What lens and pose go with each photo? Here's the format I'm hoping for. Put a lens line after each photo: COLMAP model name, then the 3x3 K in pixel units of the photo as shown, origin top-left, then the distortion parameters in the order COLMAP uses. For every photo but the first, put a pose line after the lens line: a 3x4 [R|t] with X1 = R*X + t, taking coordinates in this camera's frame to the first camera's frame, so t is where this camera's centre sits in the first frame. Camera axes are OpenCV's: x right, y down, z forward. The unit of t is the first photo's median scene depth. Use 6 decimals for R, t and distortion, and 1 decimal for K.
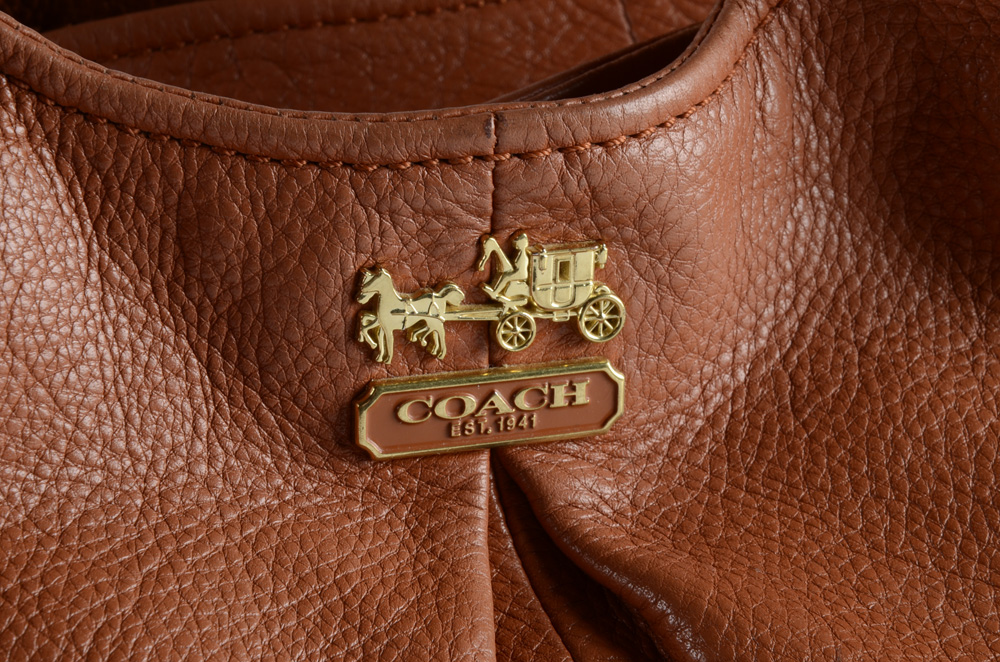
lens RADIAL K [[3996.2, 0, 485.0], [0, 3996.2, 371.4], [0, 0, 1]] dist [0.616708, 0.000000]
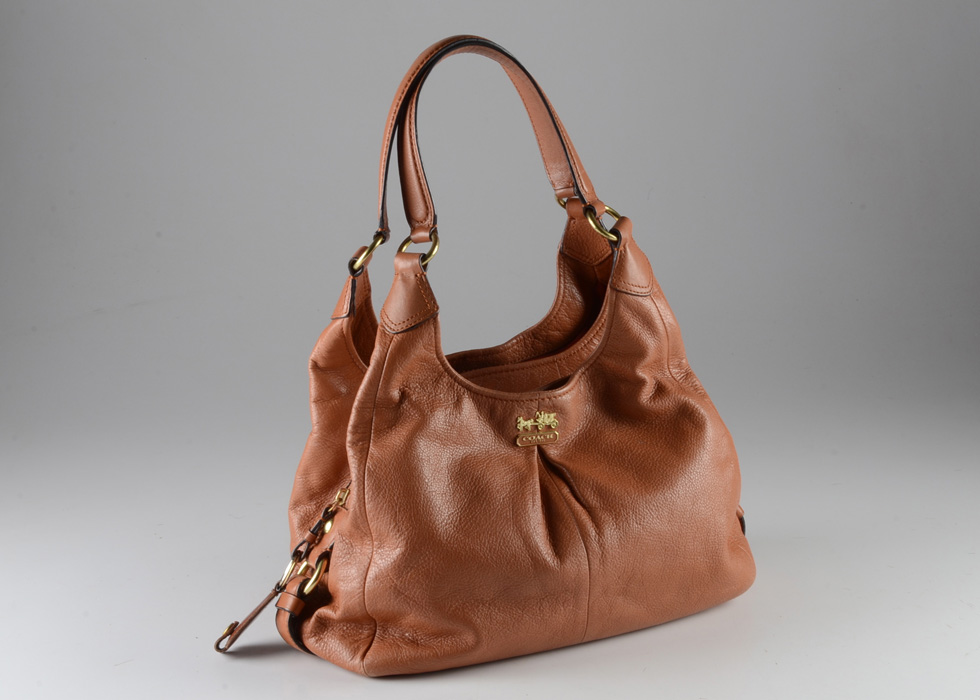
lens RADIAL K [[2528.0, 0, 485.8], [0, 2528.0, 349.6], [0, 0, 1]] dist [0.092283, 0.000000]
pose [[0.999980, 0.000507, 0.006382, -0.107140], [-0.000261, 0.999259, -0.038497, 0.023099], [-0.006397, 0.038495, 0.999238, -3.051957]]
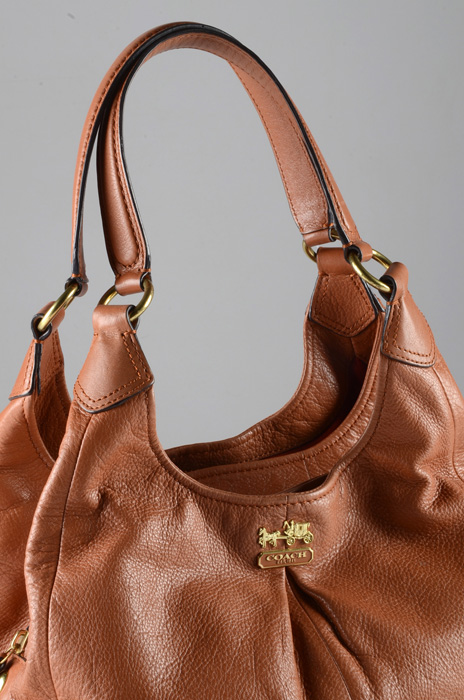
lens RADIAL K [[1896.1, 0, 235.0], [0, 1896.1, 353.5], [0, 0, 1]] dist [0.574517, 0.000000]
pose [[0.999563, -0.002247, 0.029480, -0.125624], [0.005697, 0.993059, -0.117477, 0.034727], [-0.029012, 0.117593, 0.992638, -1.281674]]
